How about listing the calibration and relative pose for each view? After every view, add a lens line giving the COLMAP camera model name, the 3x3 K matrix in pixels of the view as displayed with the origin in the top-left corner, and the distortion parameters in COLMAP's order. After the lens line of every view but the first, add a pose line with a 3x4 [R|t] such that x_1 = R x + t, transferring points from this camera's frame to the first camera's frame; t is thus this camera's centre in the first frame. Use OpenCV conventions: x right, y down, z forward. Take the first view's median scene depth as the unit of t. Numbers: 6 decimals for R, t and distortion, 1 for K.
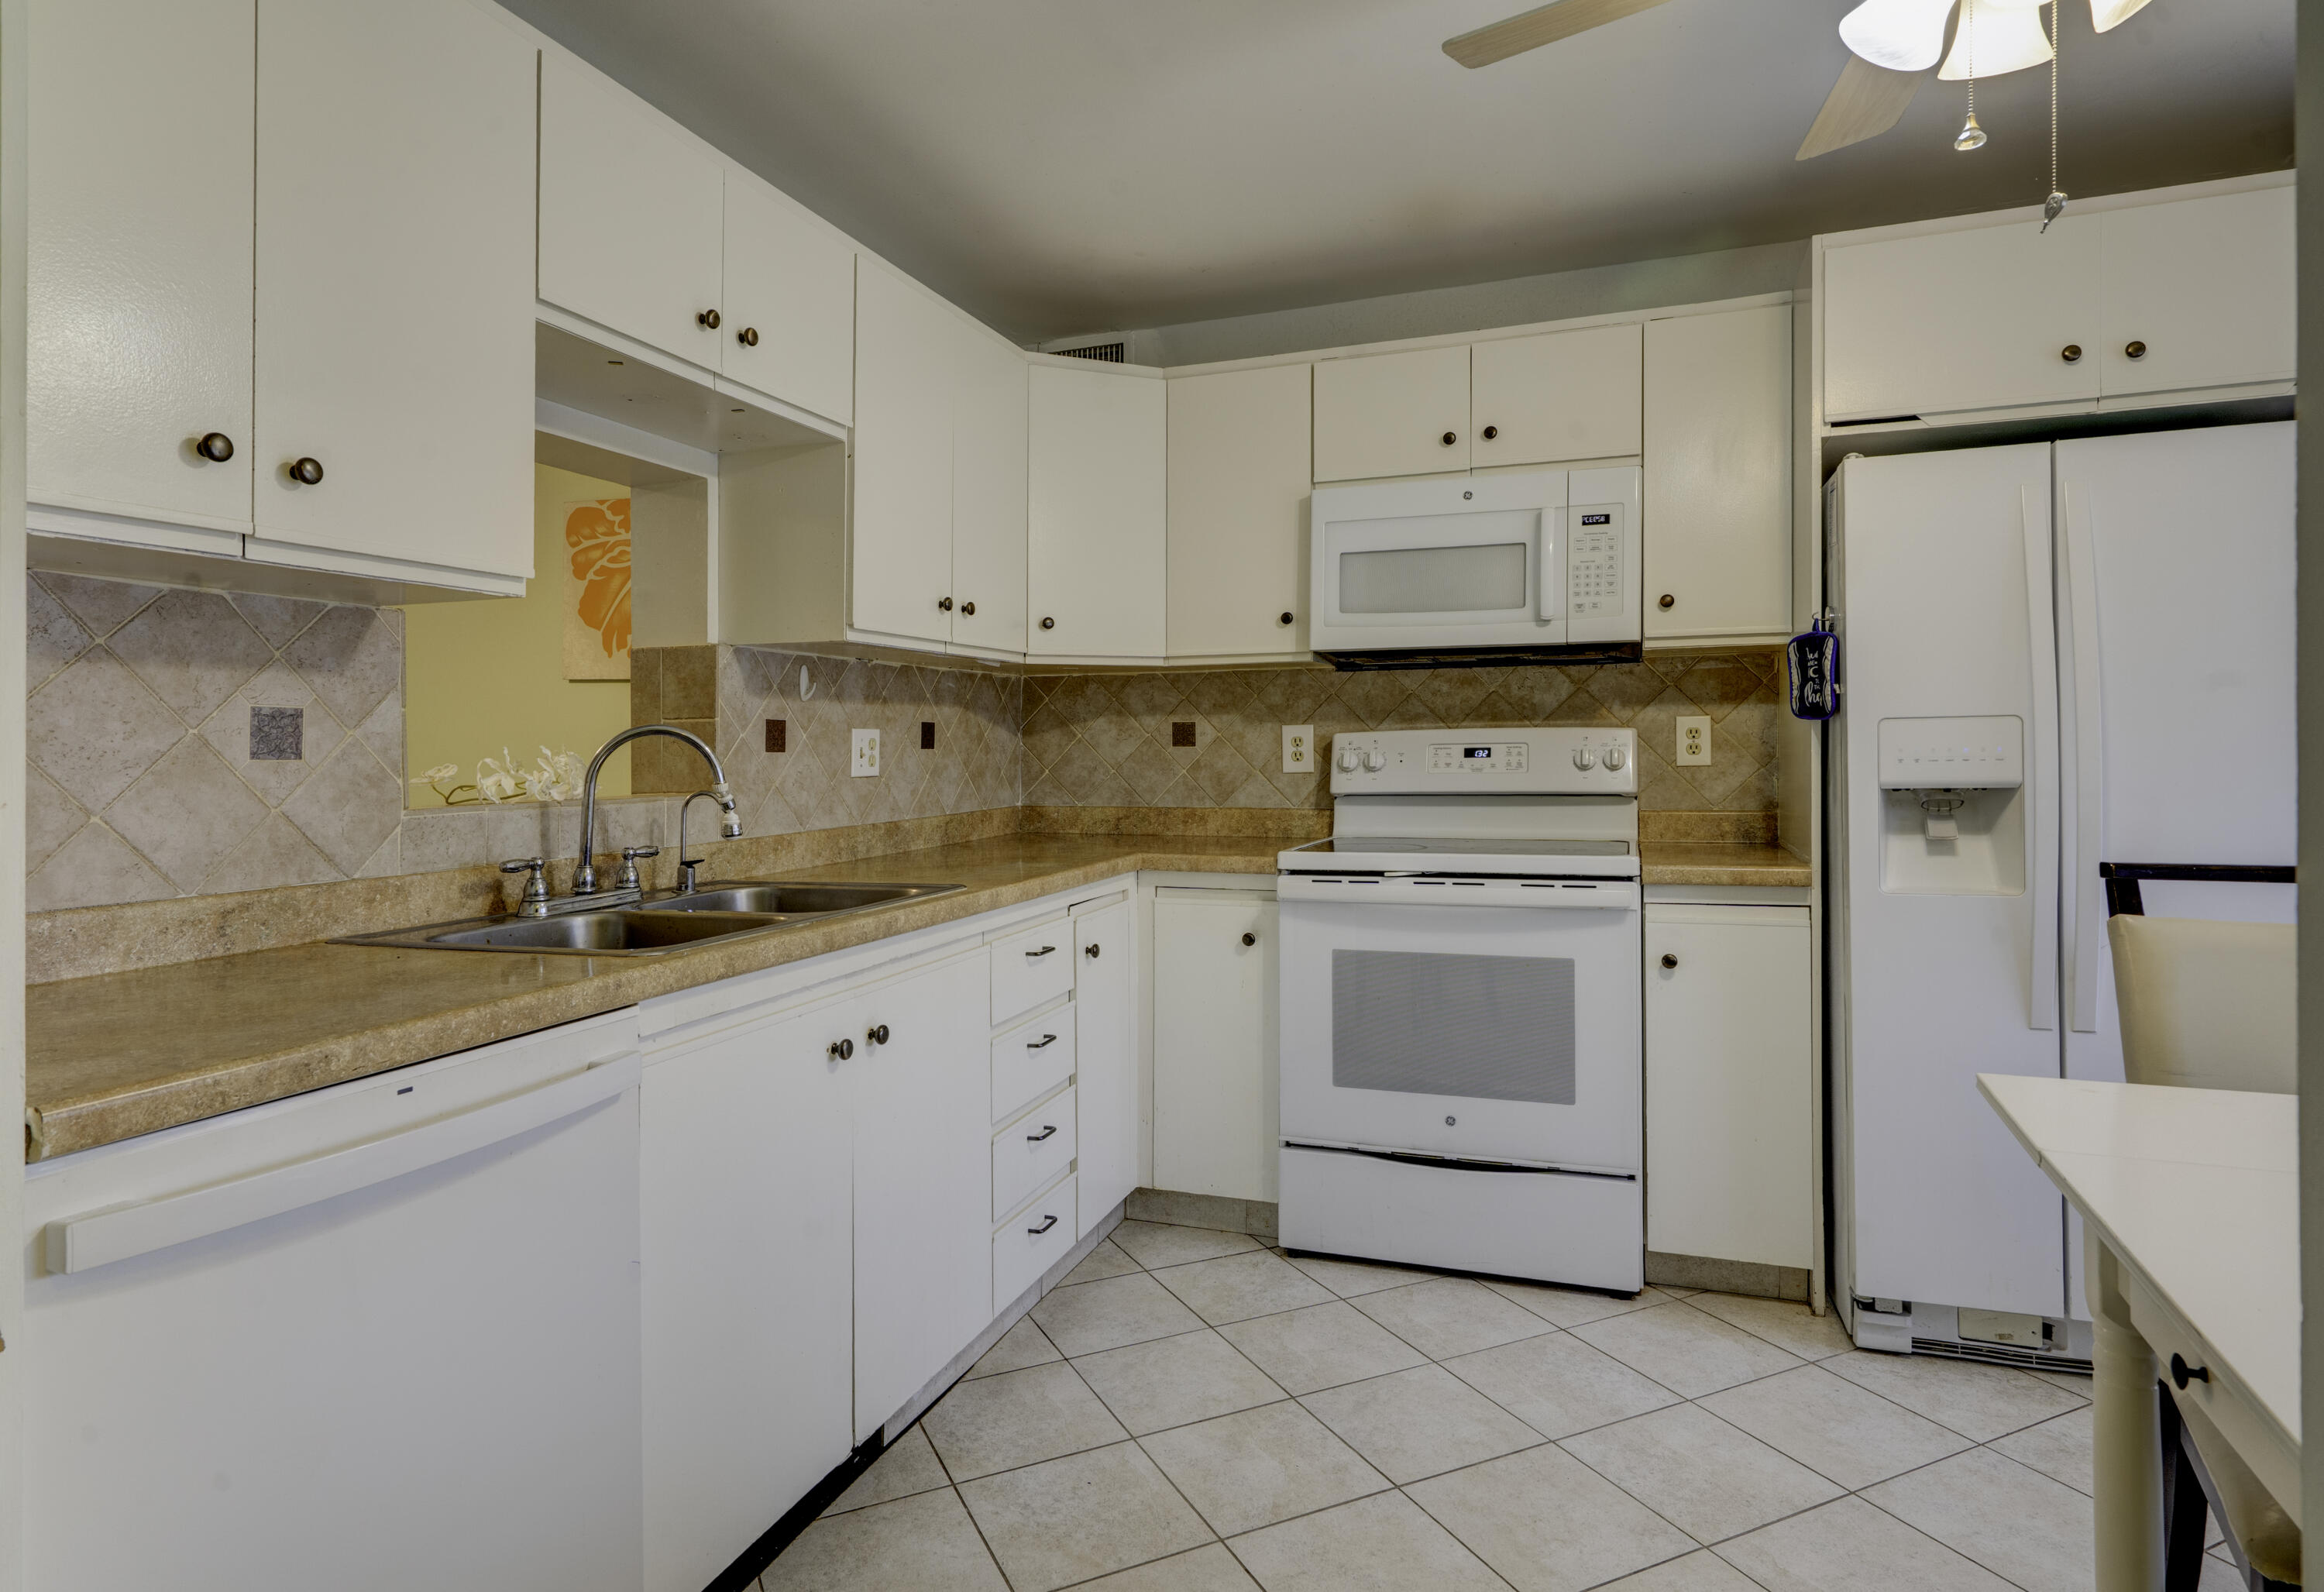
lens RADIAL K [[1269.8, 0, 1163.0], [0, 1269.8, 722.0], [0, 0, 1]] dist [0.003717, 0.000204]
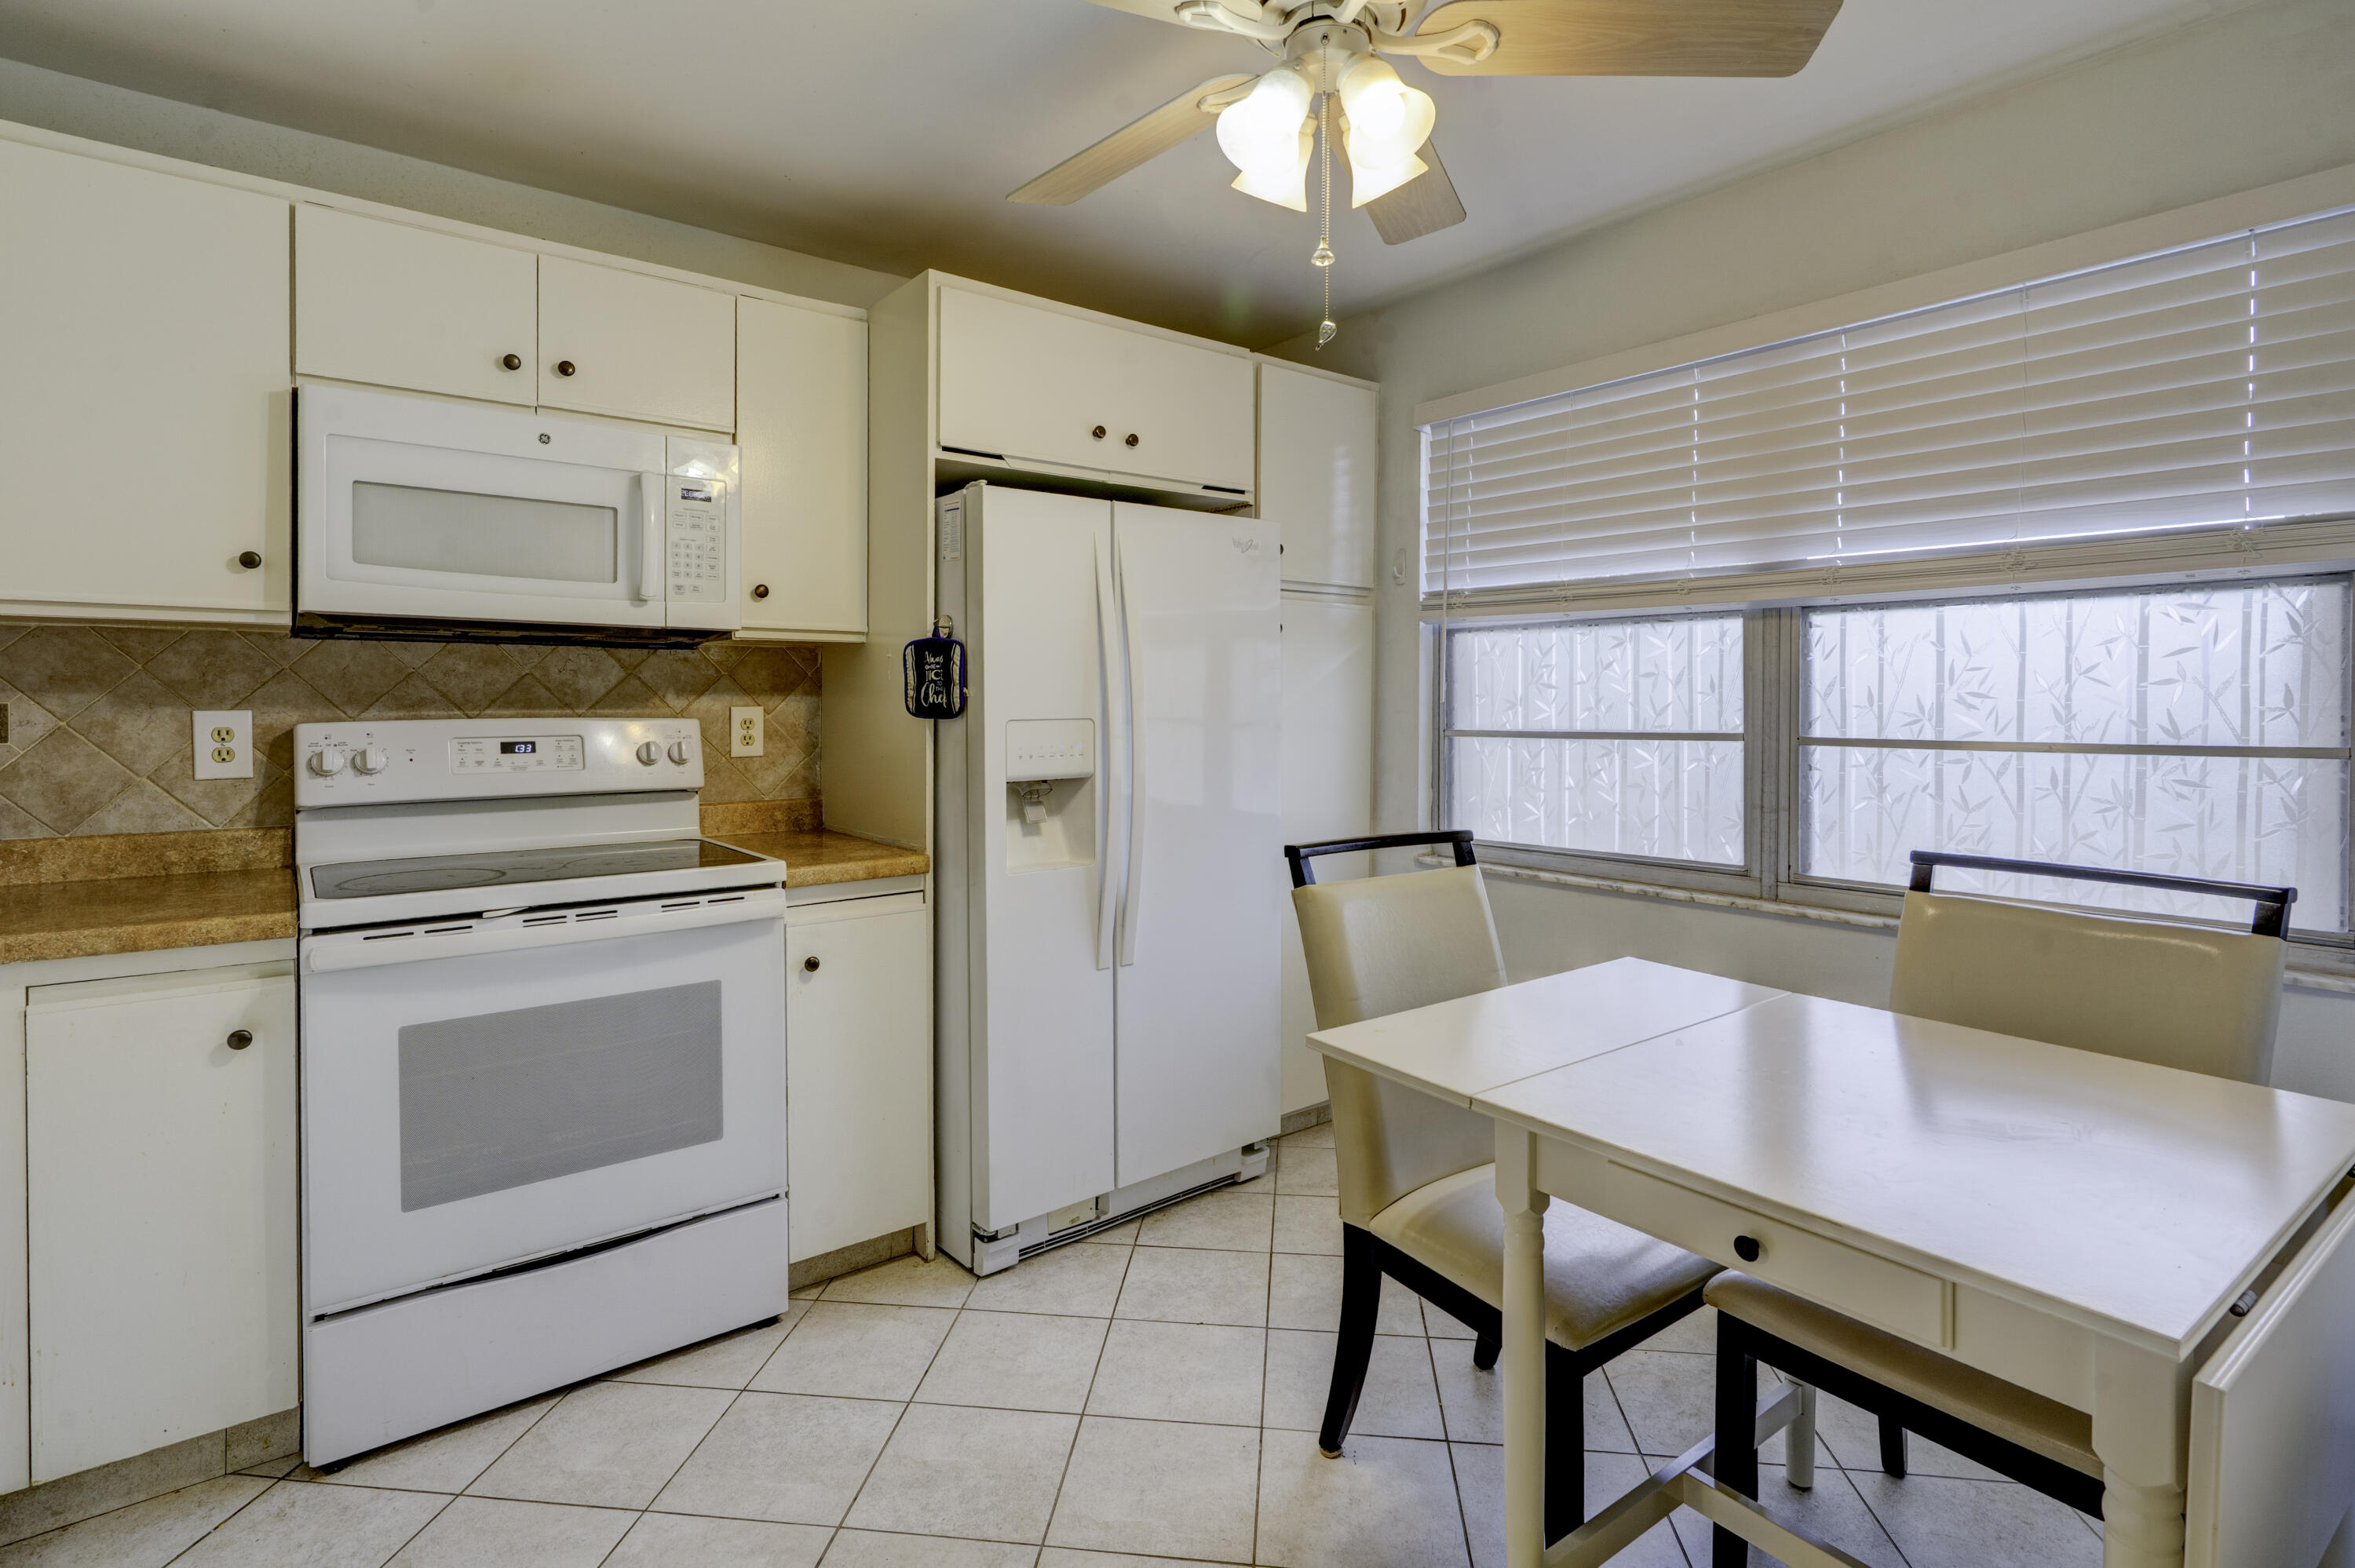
lens RADIAL K [[1135.0, 0, 1170.2], [0, 1135.0, 724.4], [0, 0, 1]] dist [-0.002012, -0.000210]
pose [[0.536433, -0.004385, 0.843932, -0.178798], [-0.024580, 0.999481, 0.020817, -0.020190], [-0.843585, -0.031911, 0.536046, 0.281568]]
